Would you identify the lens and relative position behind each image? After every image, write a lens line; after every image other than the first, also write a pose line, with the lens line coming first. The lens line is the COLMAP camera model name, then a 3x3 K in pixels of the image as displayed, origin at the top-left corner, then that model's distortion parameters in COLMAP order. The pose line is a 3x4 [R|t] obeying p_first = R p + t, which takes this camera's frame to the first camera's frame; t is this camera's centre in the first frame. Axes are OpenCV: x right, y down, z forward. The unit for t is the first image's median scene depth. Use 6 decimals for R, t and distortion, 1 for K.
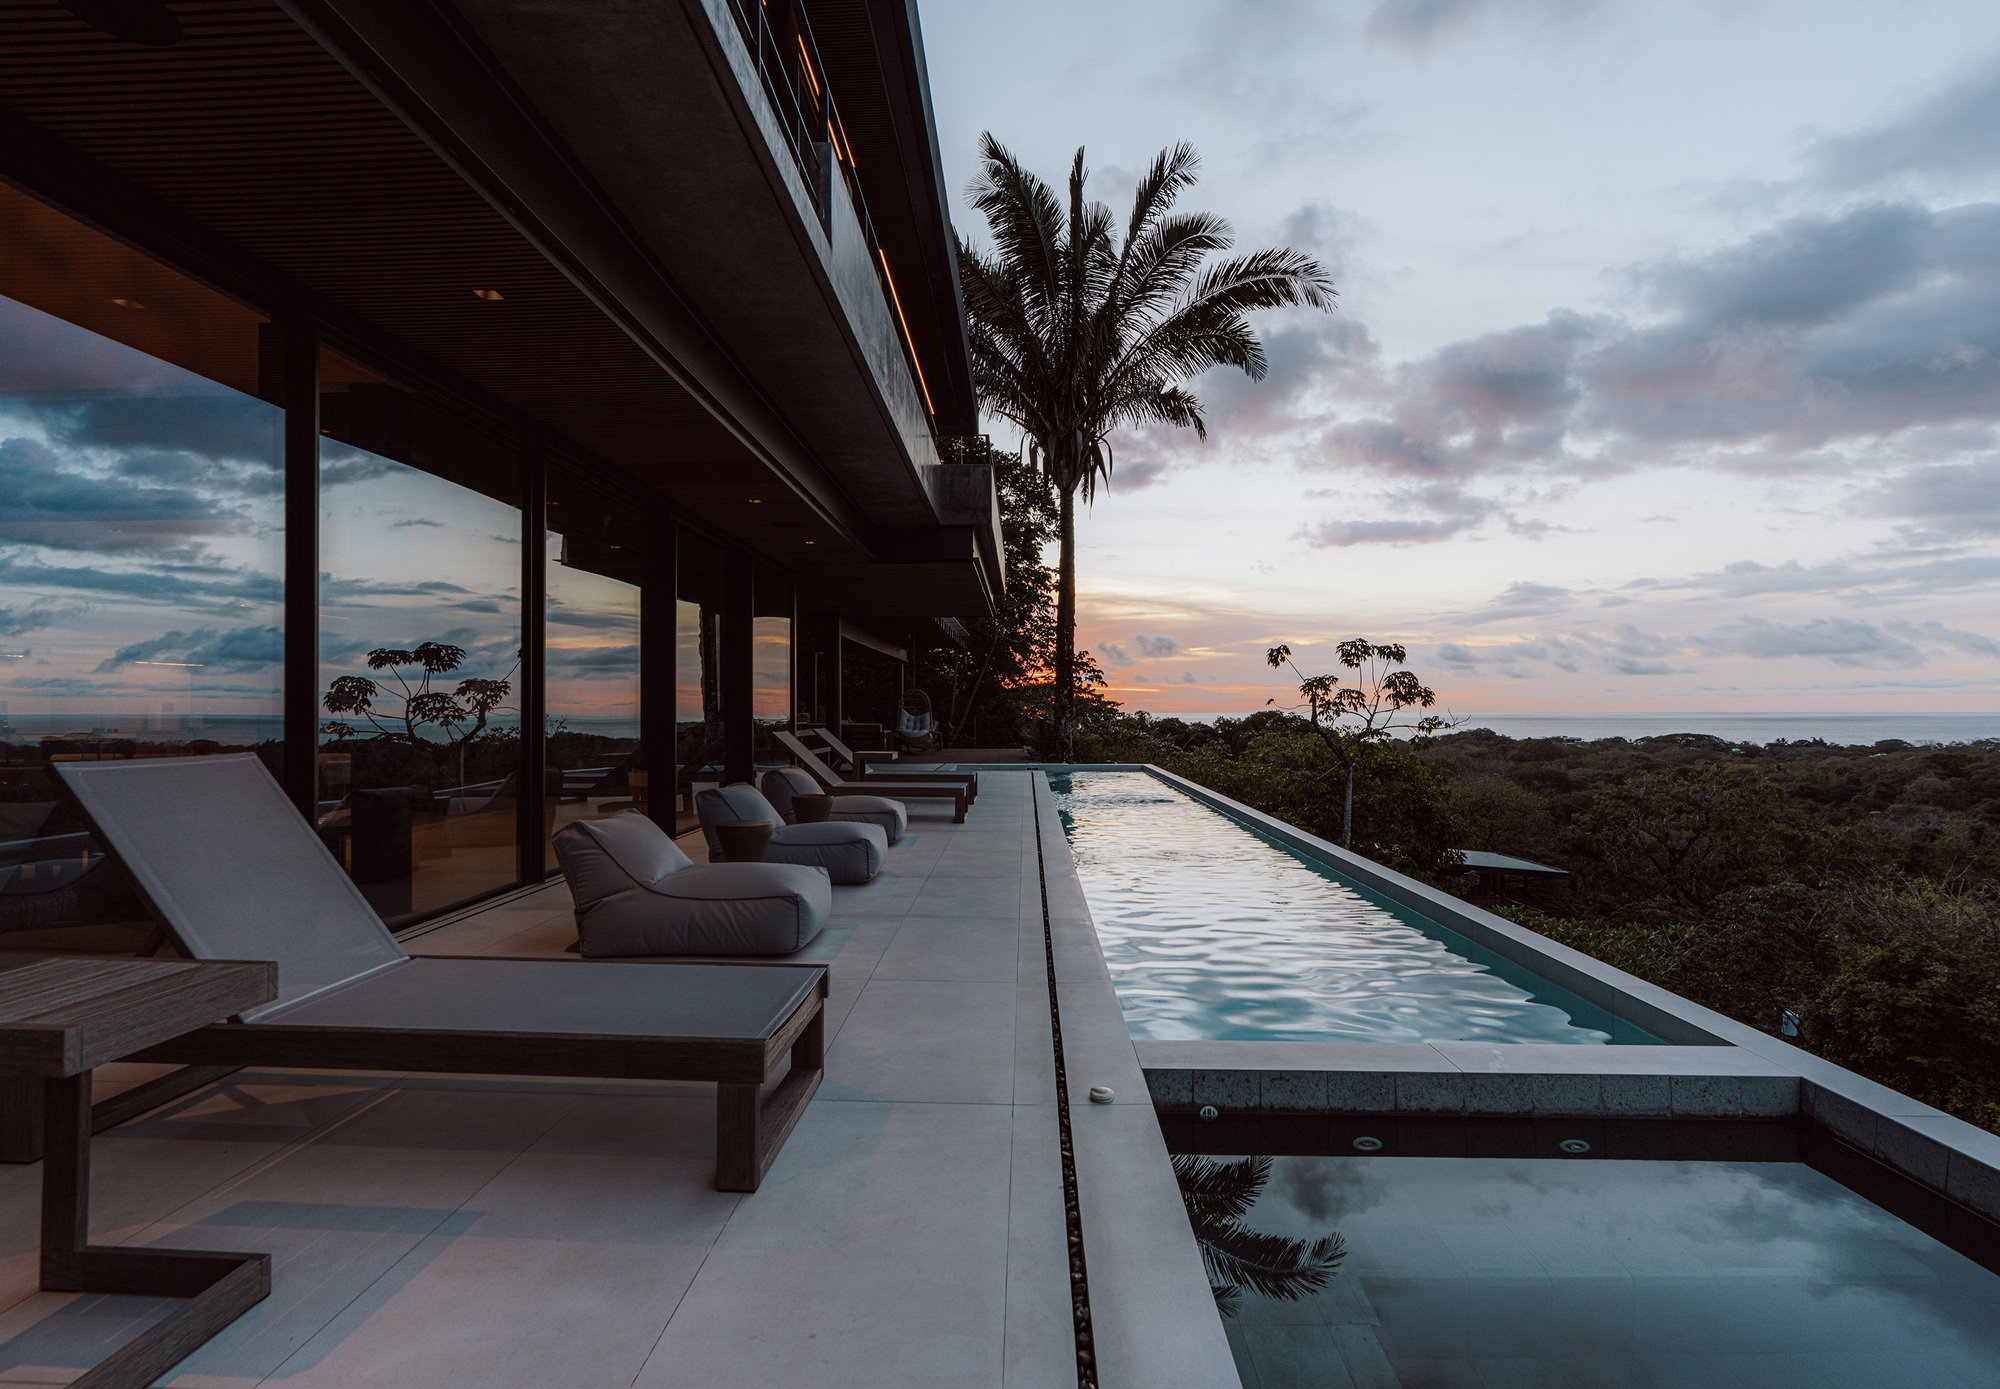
lens RADIAL K [[992.3, 0, 1000.0], [0, 992.3, 694.5], [0, 0, 1]] dist [-0.001157, 0.000504]
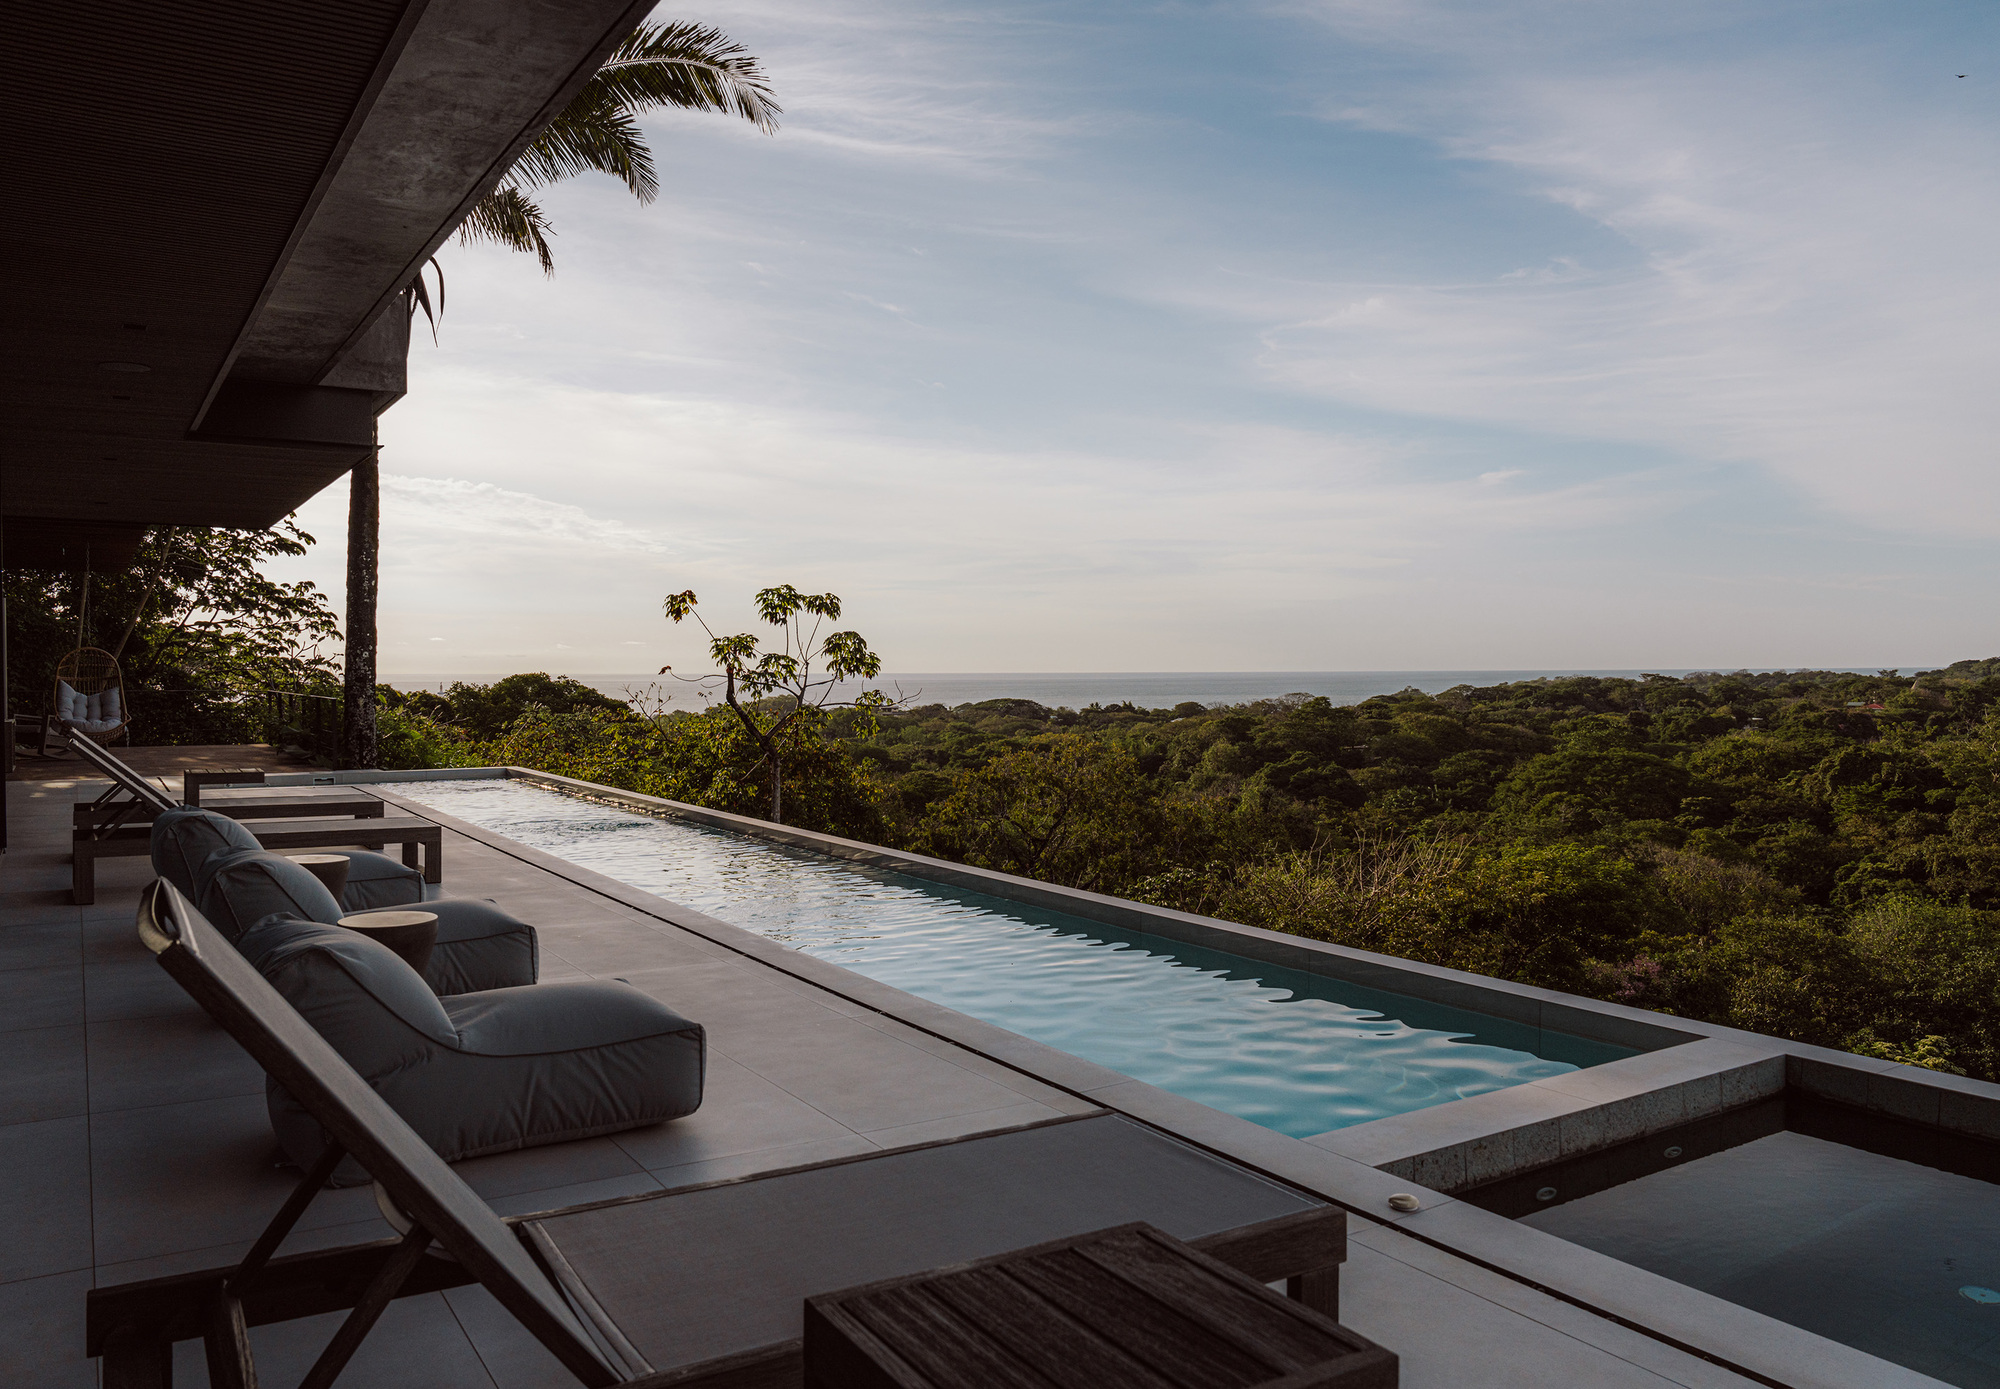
lens RADIAL K [[1453.0, 0, 1000.0], [0, 1453.0, 694.5], [0, 0, 1]] dist [-0.002200, -0.002490]
pose [[0.820810, -0.008001, 0.571145, -0.119047], [-0.011273, 0.999480, 0.030201, -0.009058], [-0.571090, -0.031228, 0.820294, 0.021162]]
